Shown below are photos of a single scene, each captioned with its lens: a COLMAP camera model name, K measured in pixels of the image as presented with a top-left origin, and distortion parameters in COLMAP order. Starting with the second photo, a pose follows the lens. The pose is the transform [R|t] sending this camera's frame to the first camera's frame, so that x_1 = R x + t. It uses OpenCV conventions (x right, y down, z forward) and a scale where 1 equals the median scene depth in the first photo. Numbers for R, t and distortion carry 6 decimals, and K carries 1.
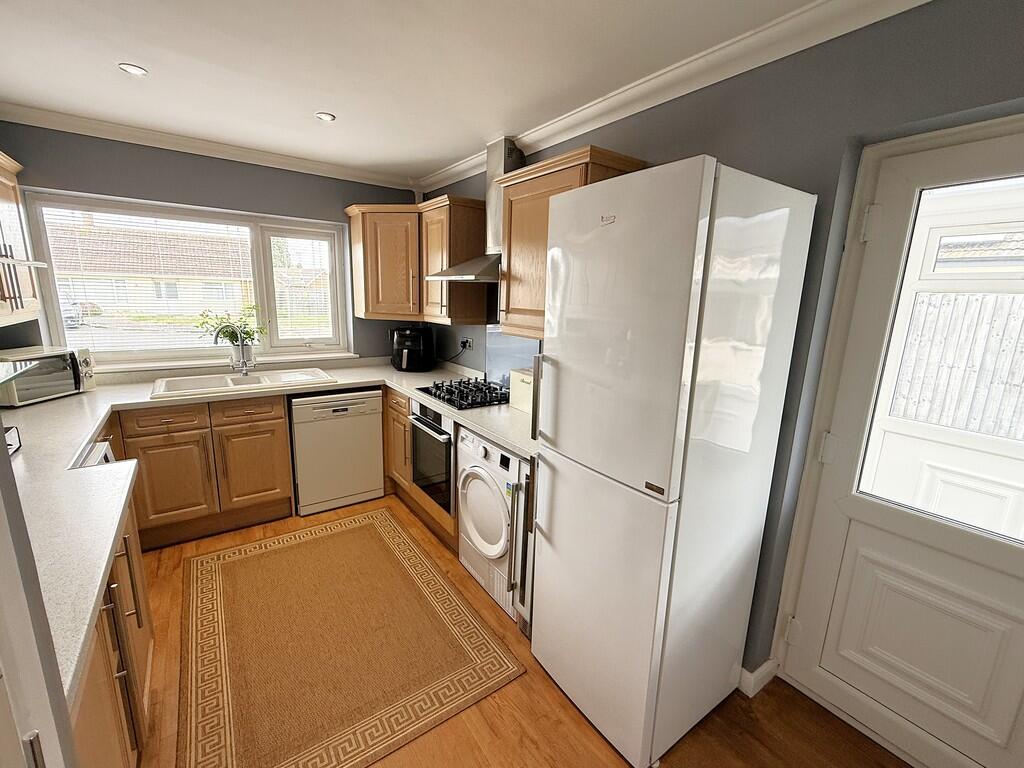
lens RADIAL K [[438.9, 0, 511.9], [0, 438.9, 382.0], [0, 0, 1]] dist [0.068778, 0.000172]
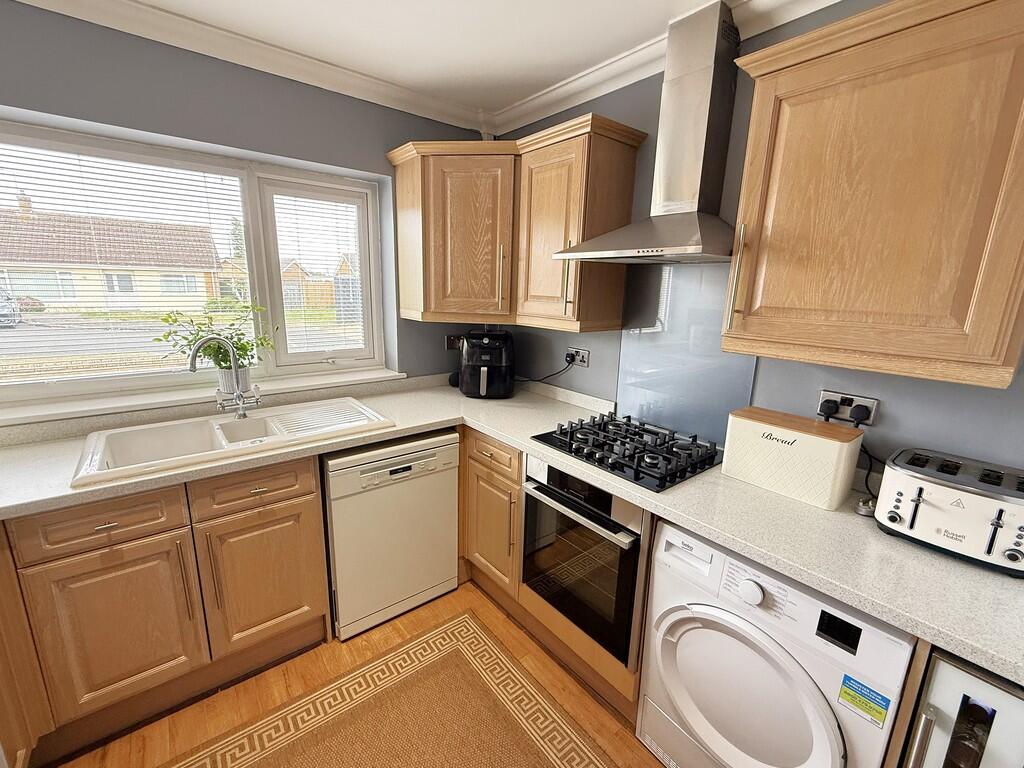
lens RADIAL K [[427.5, 0, 516.9], [0, 427.5, 382.4], [0, 0, 1]] dist [0.026045, 0.001272]
pose [[0.996516, -0.018805, 0.081256, -0.272053], [0.016860, 0.999557, 0.024546, -0.072262], [-0.081682, -0.023090, 0.996391, 0.389798]]
